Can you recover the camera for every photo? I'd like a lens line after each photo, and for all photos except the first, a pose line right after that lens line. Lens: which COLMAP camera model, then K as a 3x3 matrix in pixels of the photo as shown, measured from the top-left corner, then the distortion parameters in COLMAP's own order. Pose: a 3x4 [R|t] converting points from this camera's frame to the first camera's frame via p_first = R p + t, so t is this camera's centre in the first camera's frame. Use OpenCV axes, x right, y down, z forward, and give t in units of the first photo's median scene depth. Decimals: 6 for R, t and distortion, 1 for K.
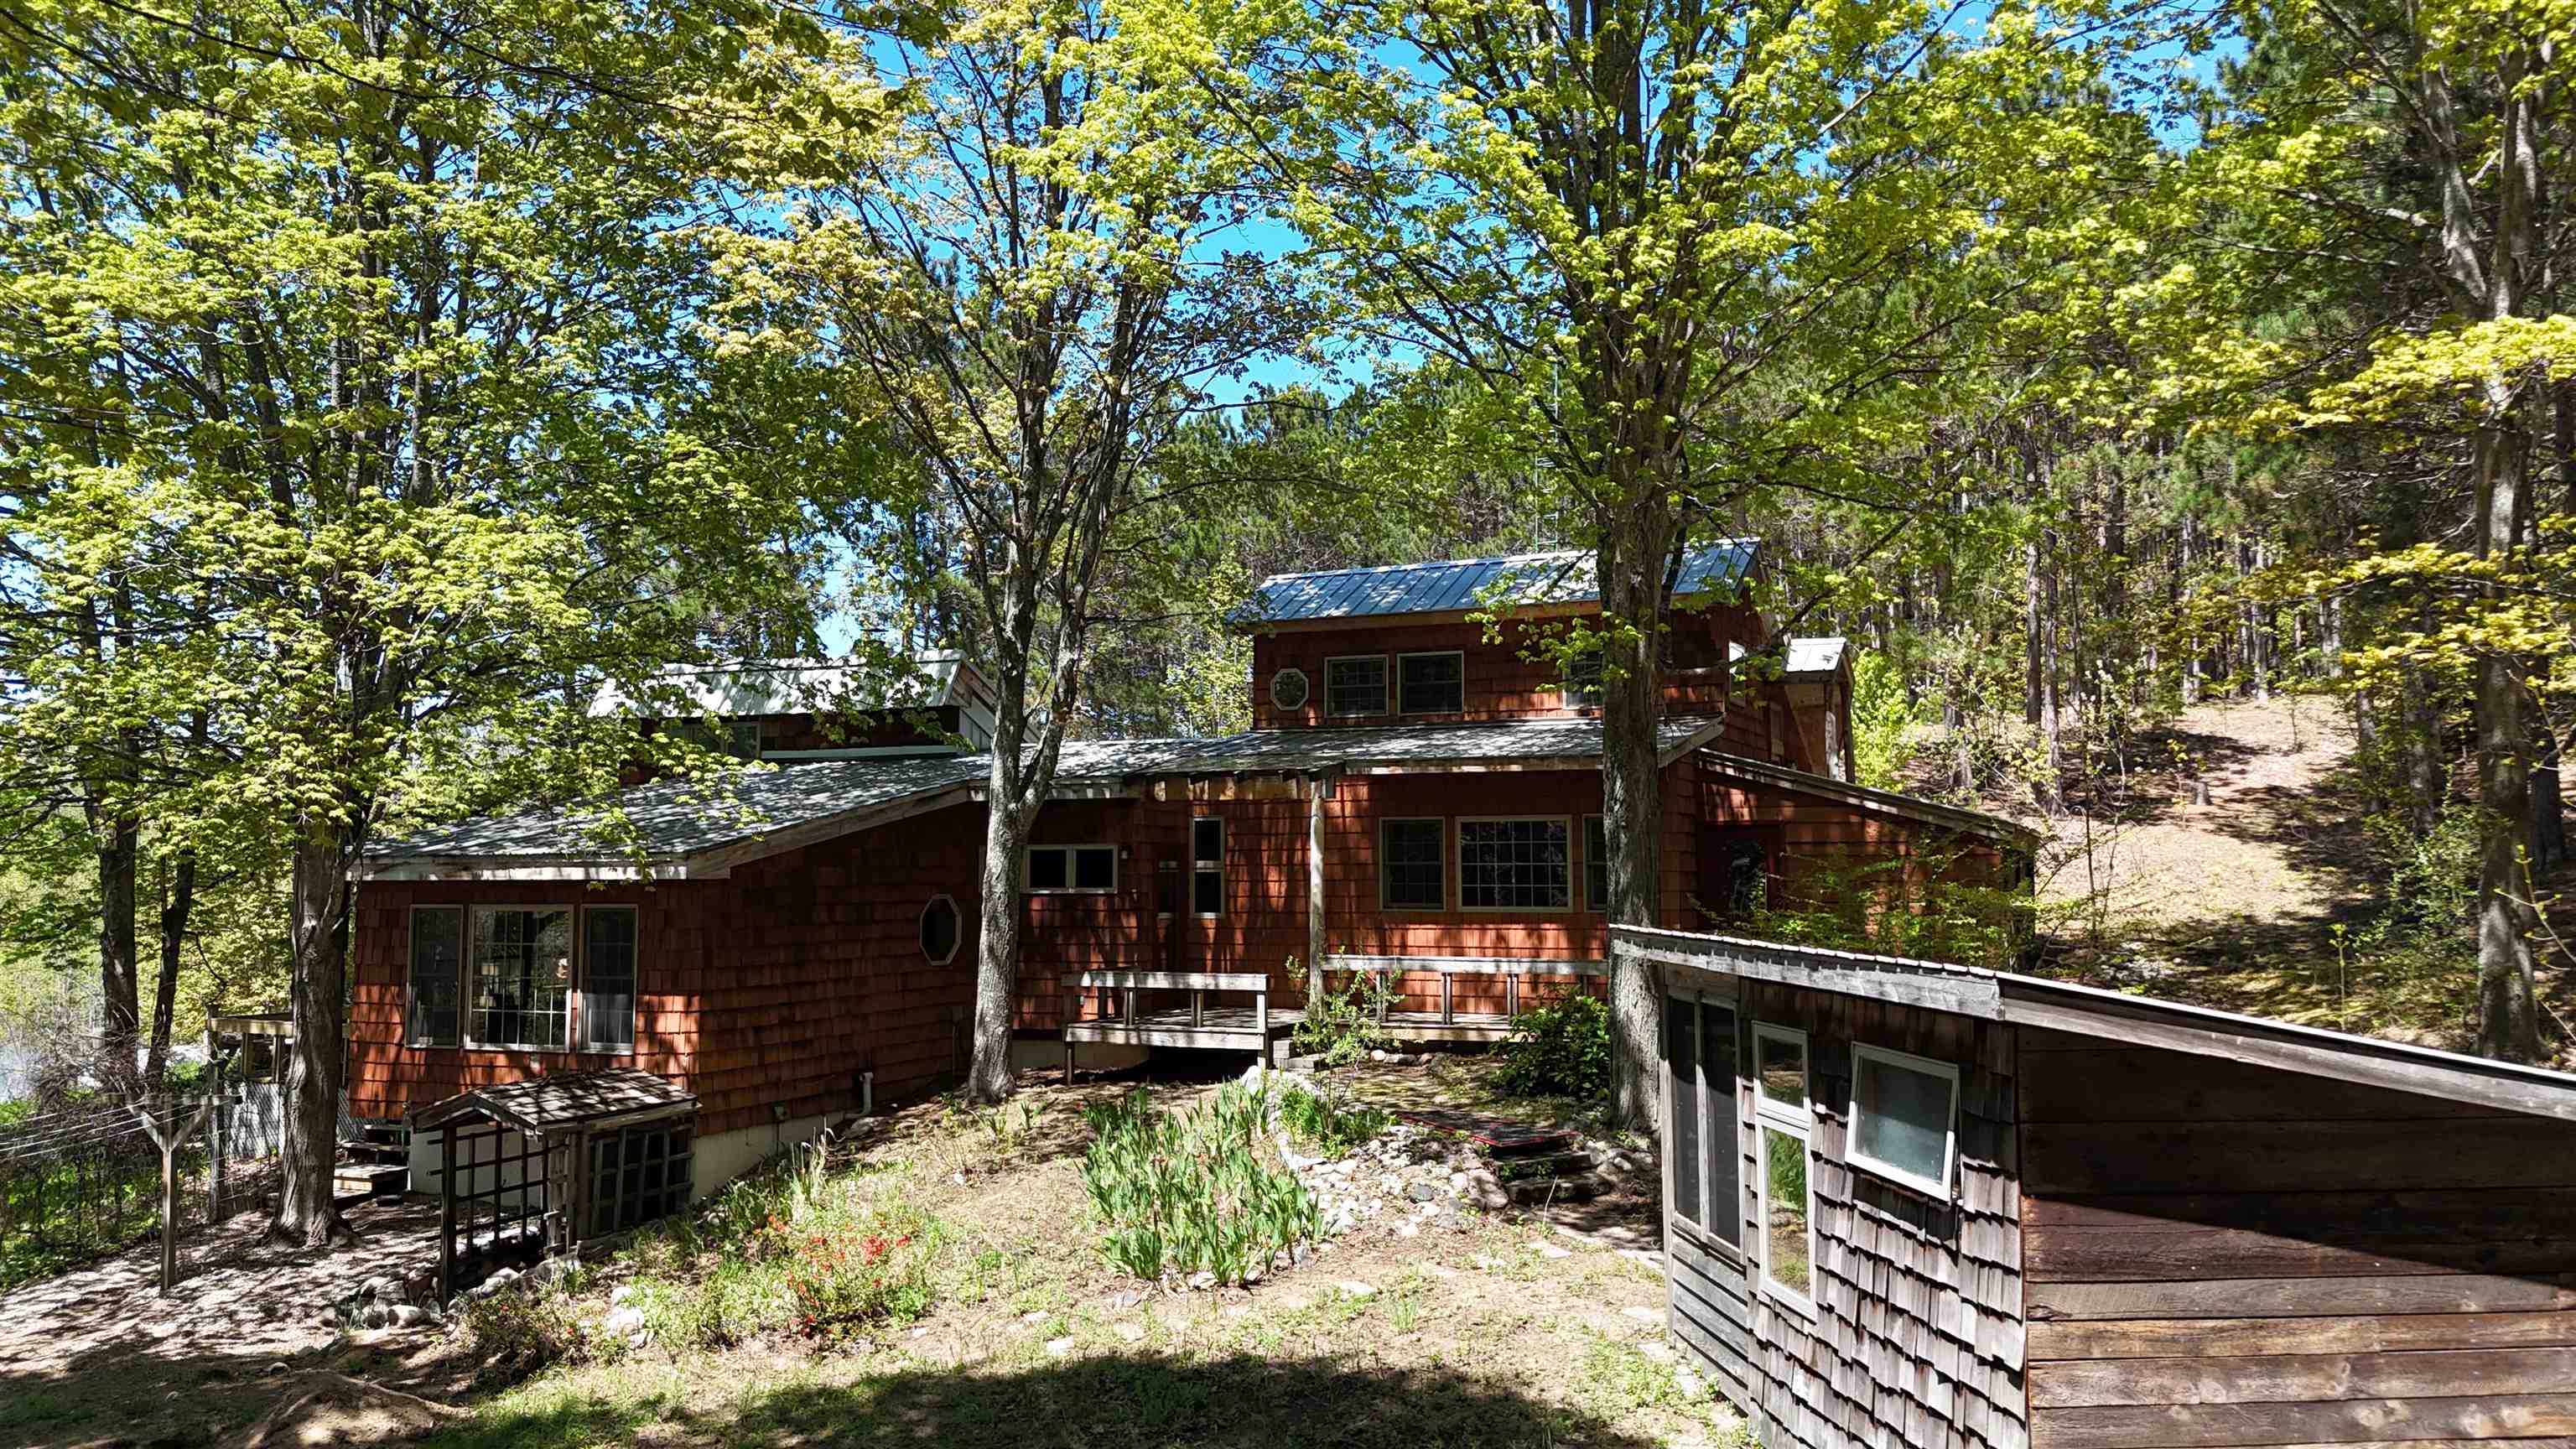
lens RADIAL K [[1828.0, 0, 1288.0], [0, 1828.0, 724.5], [0, 0, 1]] dist [0.117271, -0.188679]
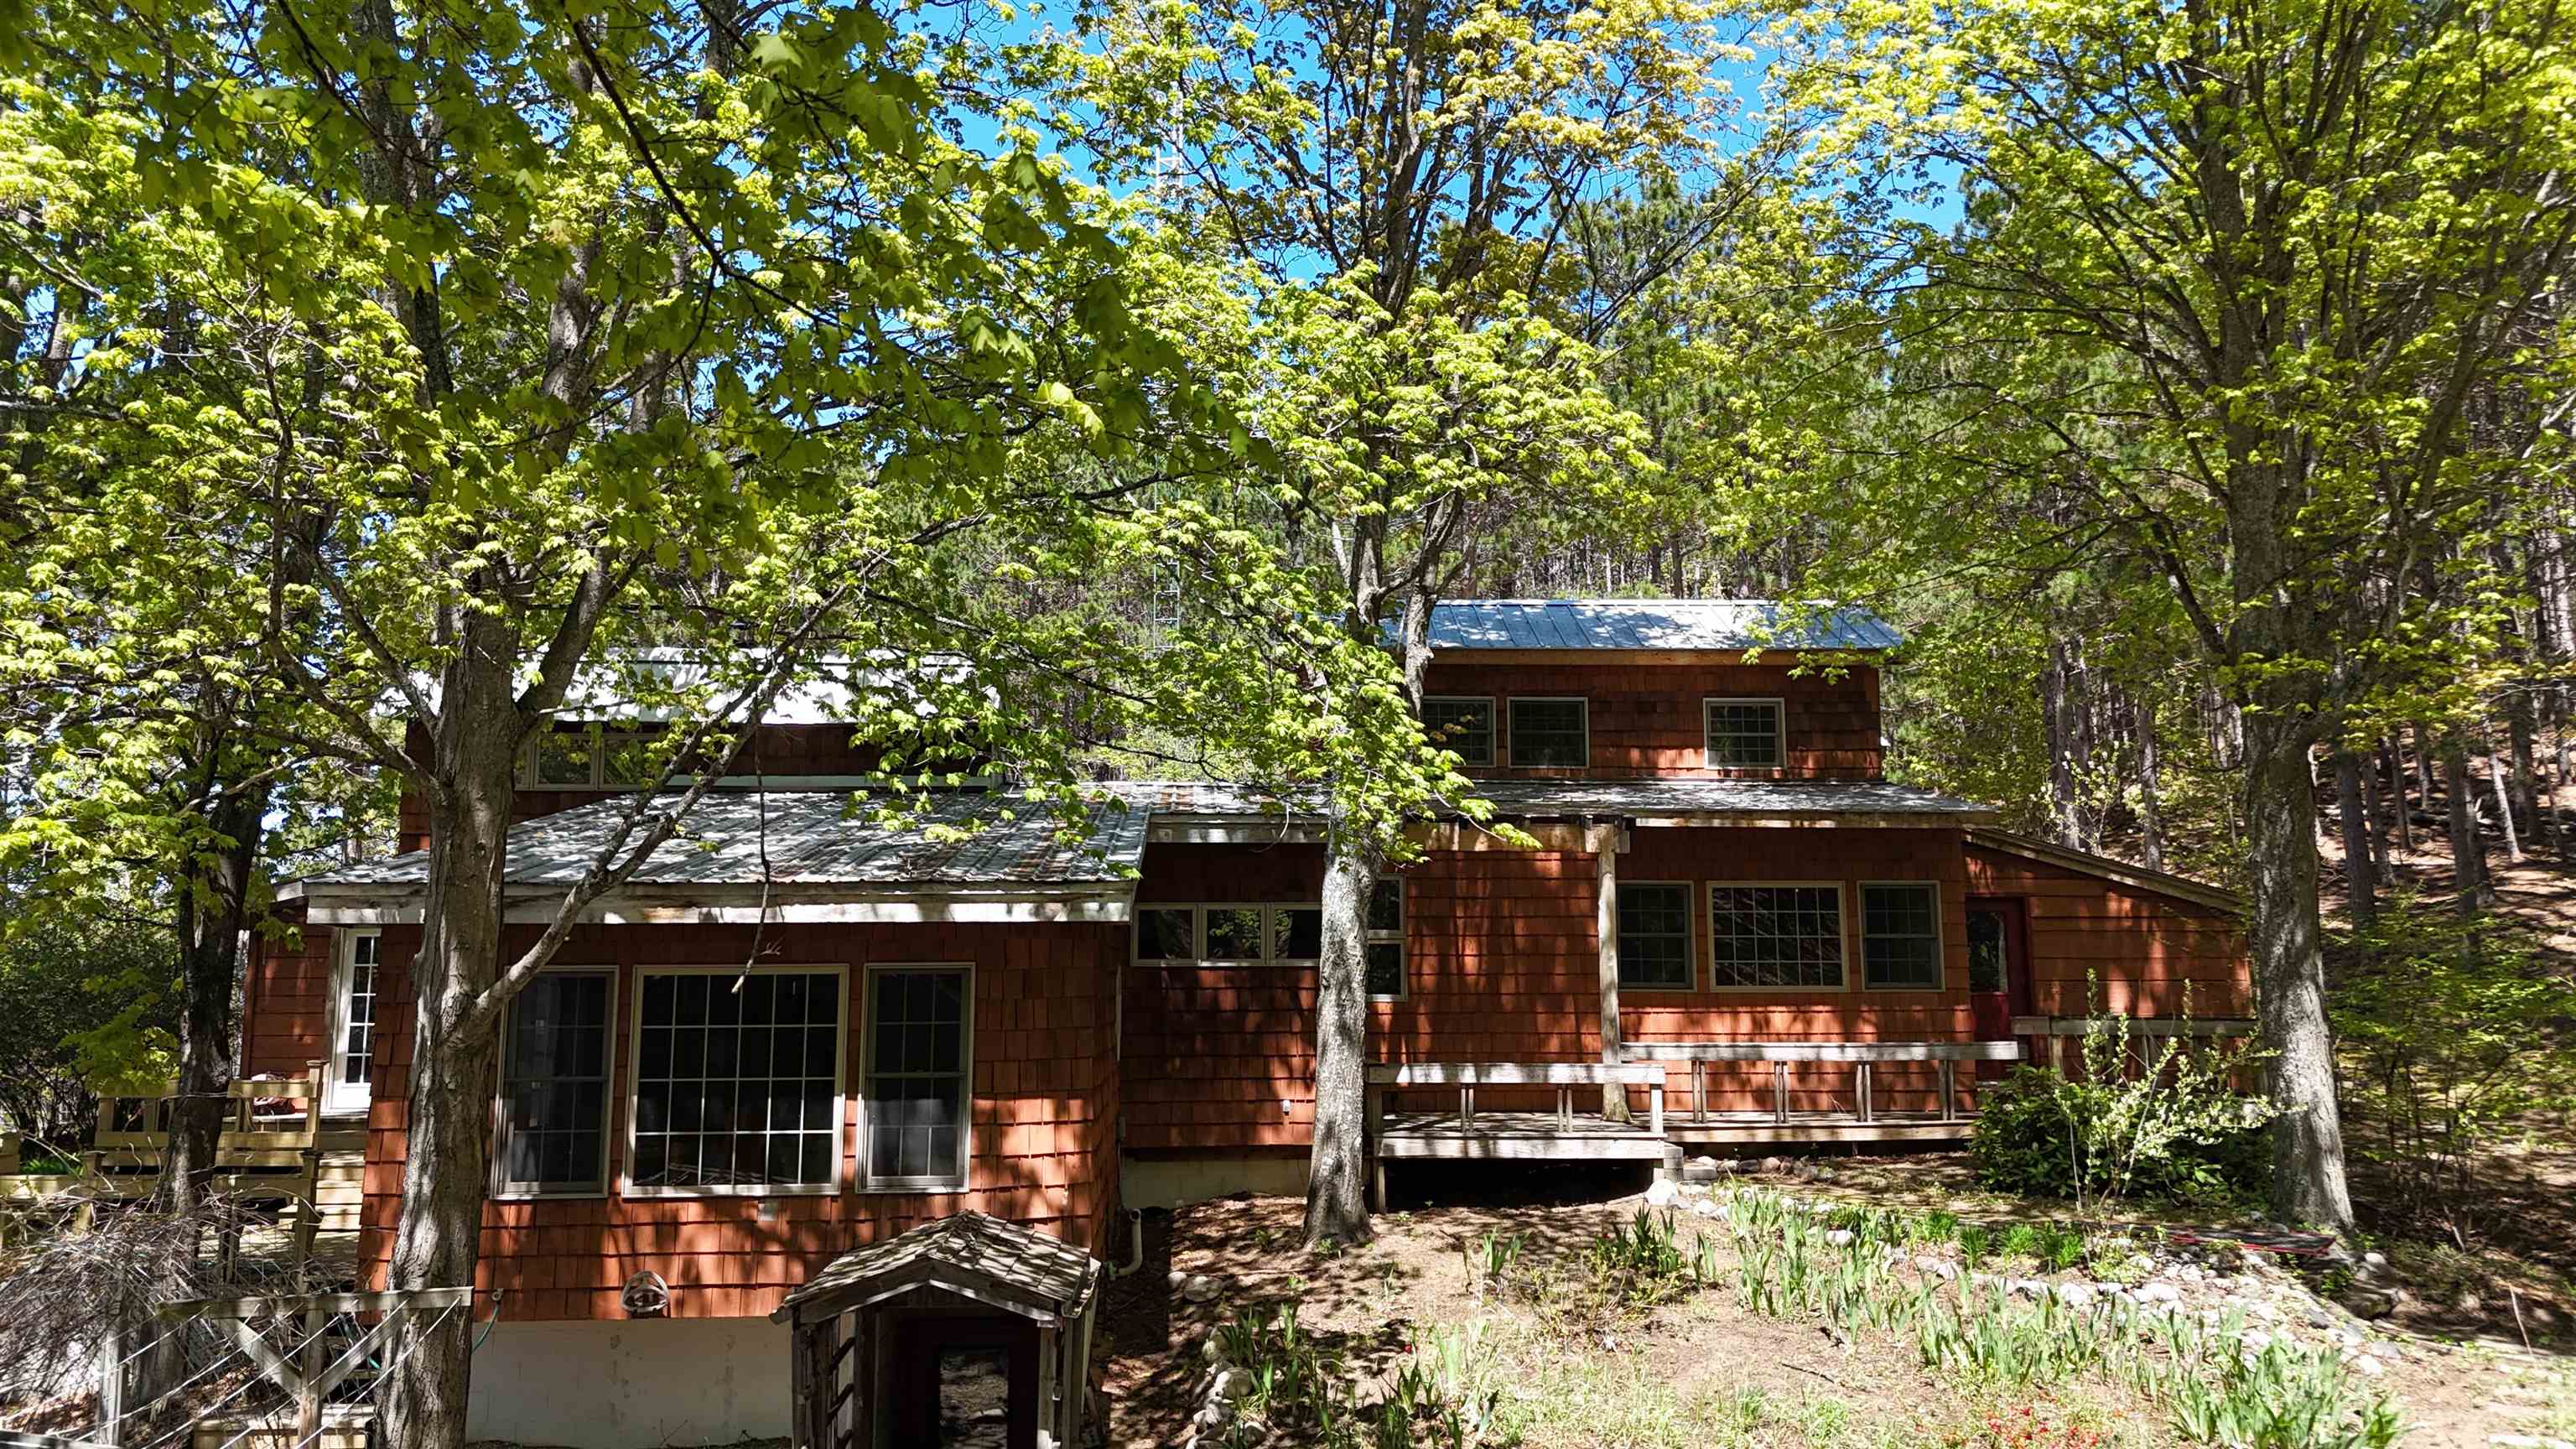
lens RADIAL K [[1828.0, 0, 1288.0], [0, 1828.0, 724.5], [0, 0, 1]] dist [0.117271, -0.188679]
pose [[0.903675, 0.064954, 0.423265, -0.500327], [-0.036976, 0.996573, -0.073991, 0.052745], [-0.426621, 0.051213, 0.902980, 0.324184]]
